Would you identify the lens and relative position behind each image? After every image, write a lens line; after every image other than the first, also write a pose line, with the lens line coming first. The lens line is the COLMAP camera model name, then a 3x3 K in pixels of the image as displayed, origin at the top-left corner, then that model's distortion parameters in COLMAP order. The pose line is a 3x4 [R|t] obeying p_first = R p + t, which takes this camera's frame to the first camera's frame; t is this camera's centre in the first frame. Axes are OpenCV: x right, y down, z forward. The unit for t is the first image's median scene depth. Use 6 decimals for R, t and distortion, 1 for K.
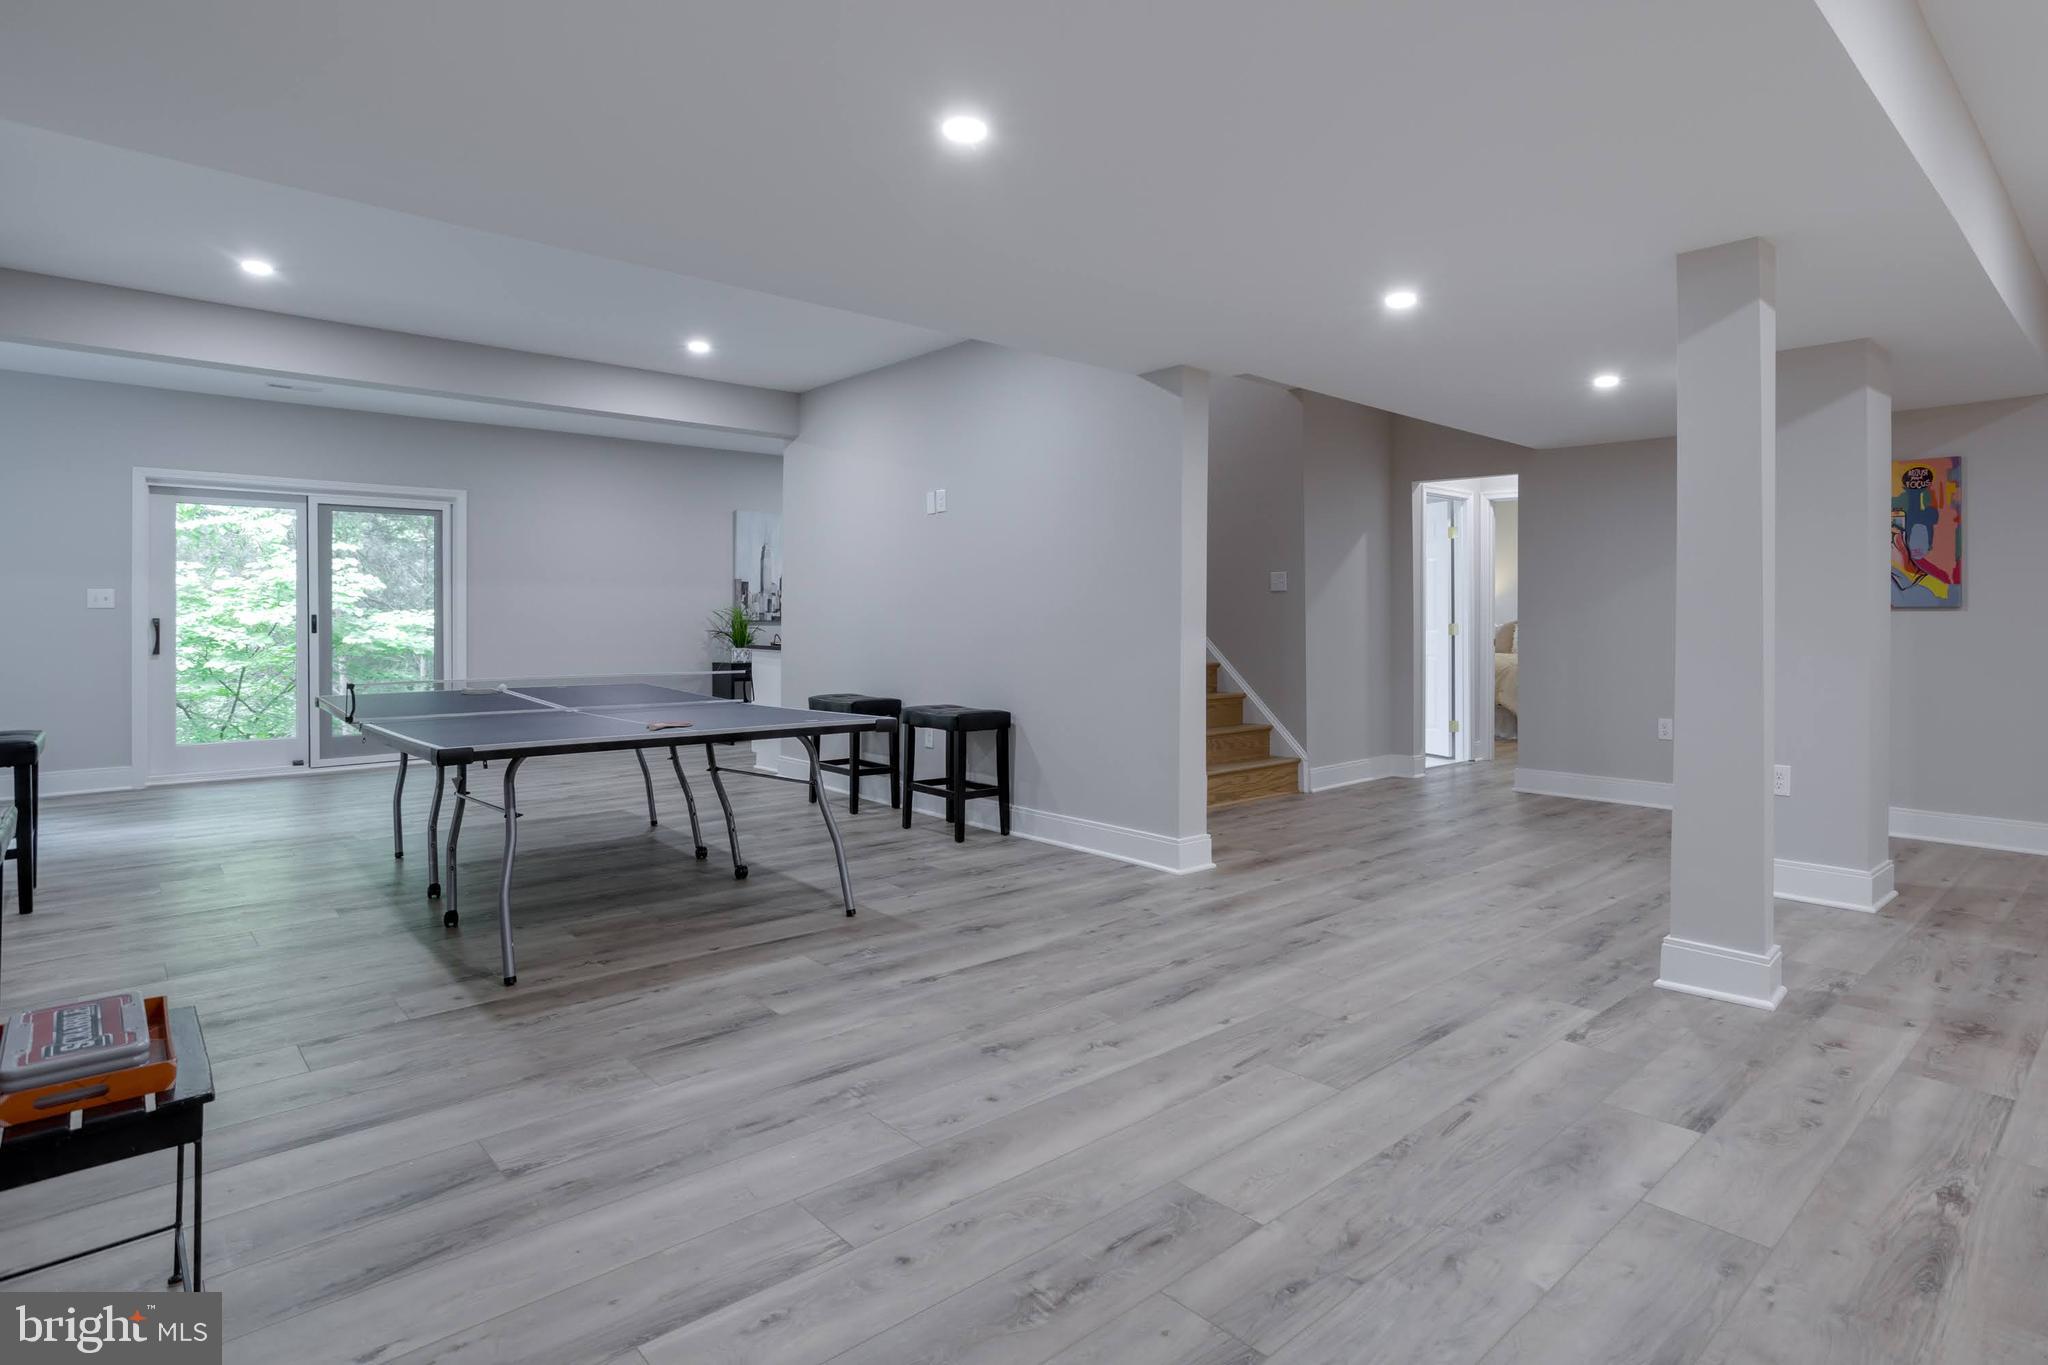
lens RADIAL K [[1010.9, 0, 1102.3], [0, 1010.9, 637.2], [0, 0, 1]] dist [-0.053785, 0.035793]
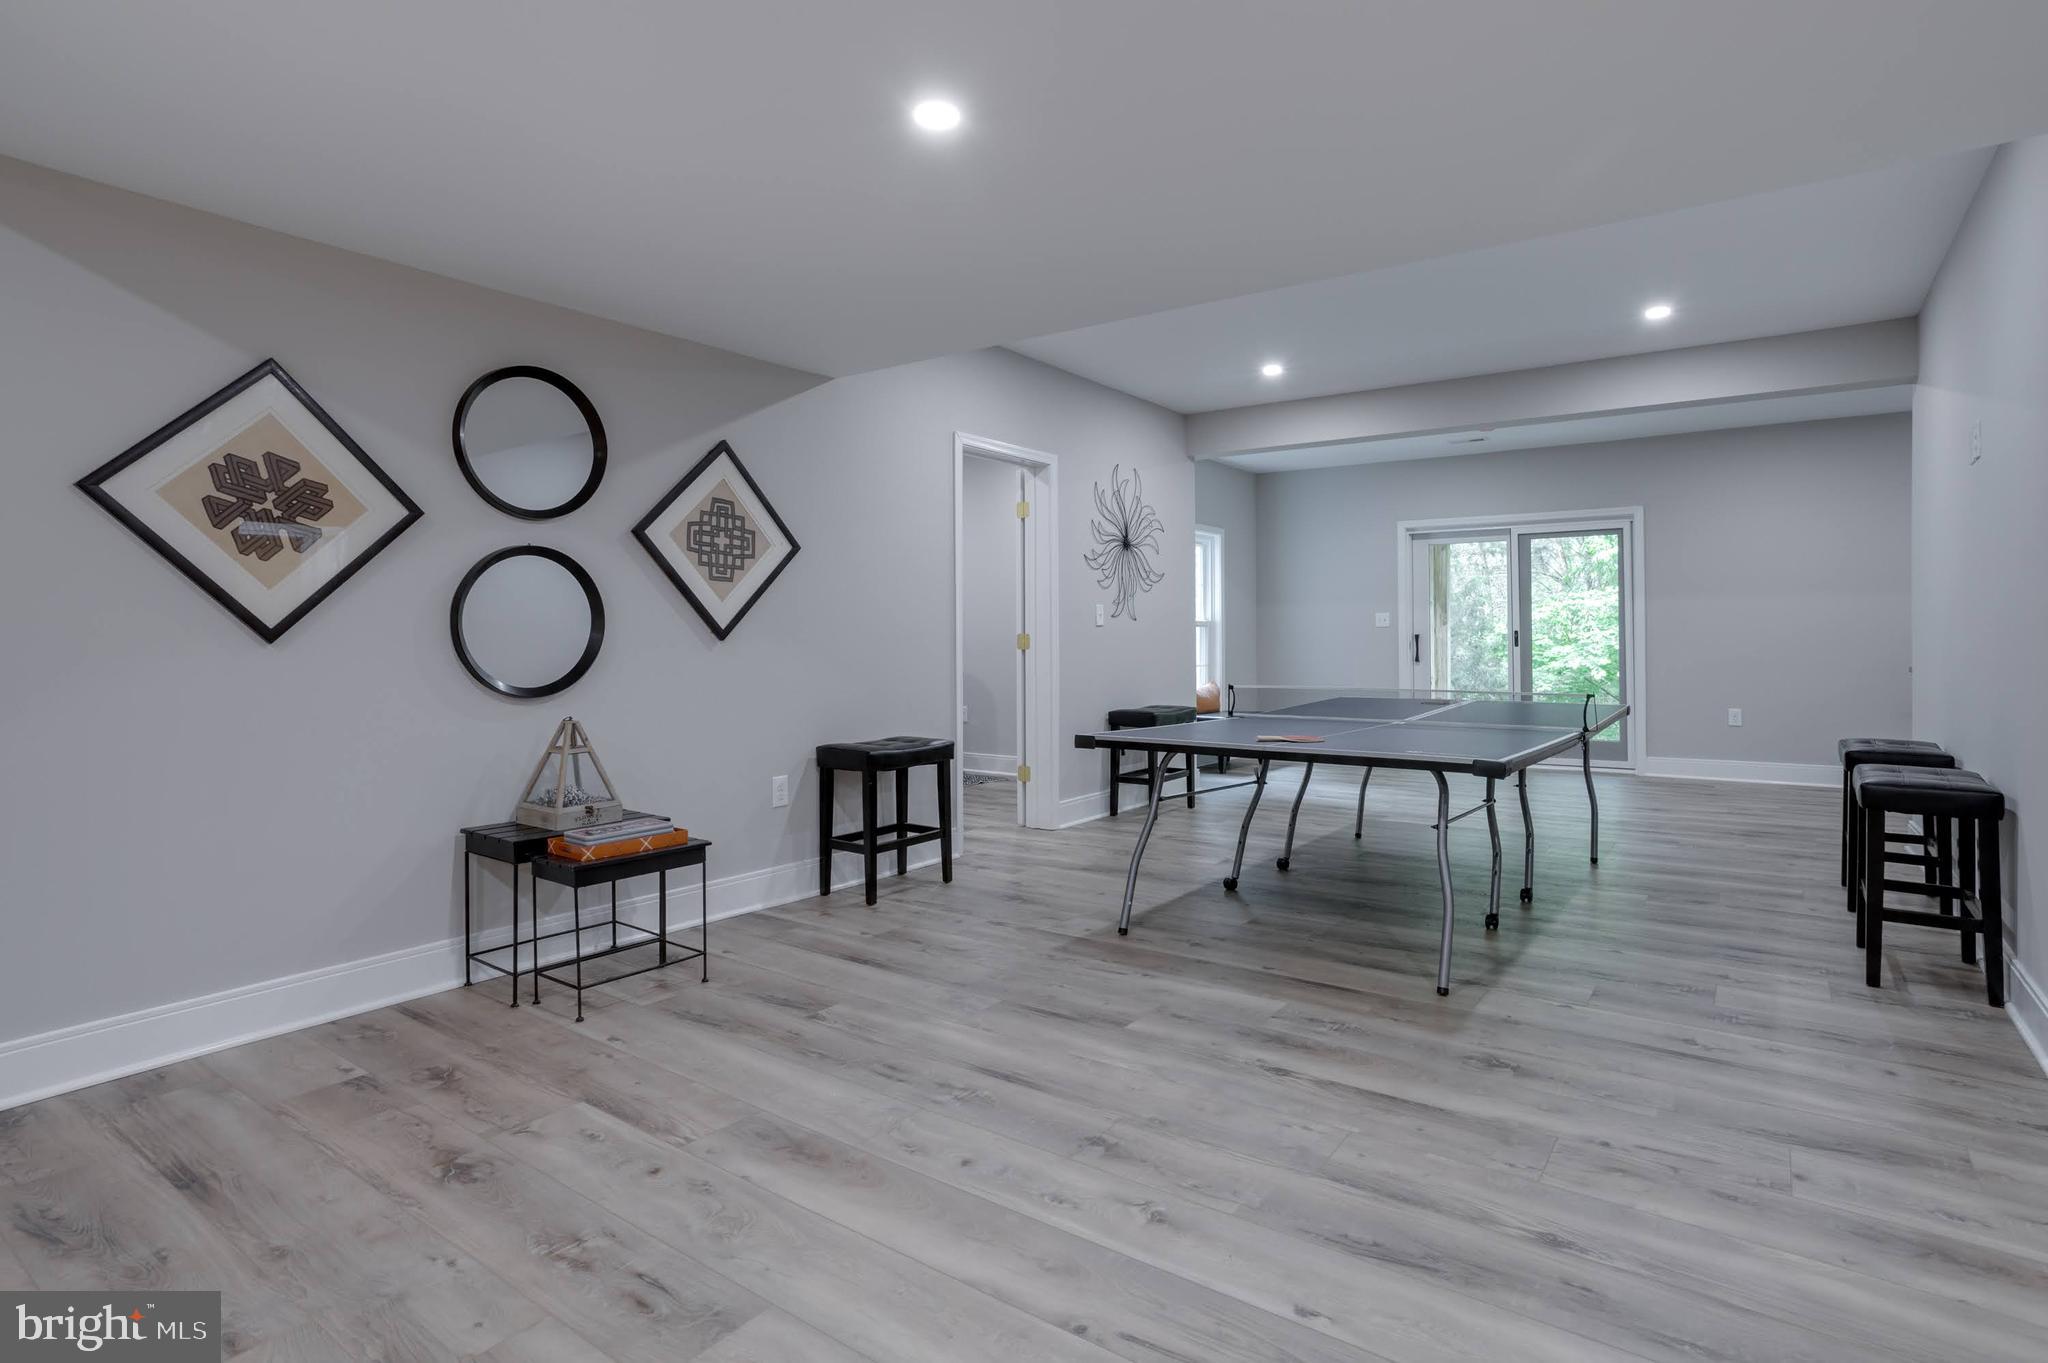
lens RADIAL K [[1010.9, 0, 1102.3], [0, 1010.9, 636.2], [0, 0, 1]] dist [-0.053785, 0.035793]
pose [[0.248184, -0.003083, -0.968708, 0.665653], [-0.011396, 0.999916, -0.006102, -0.009559], [0.968646, 0.012553, 0.248128, 0.741220]]
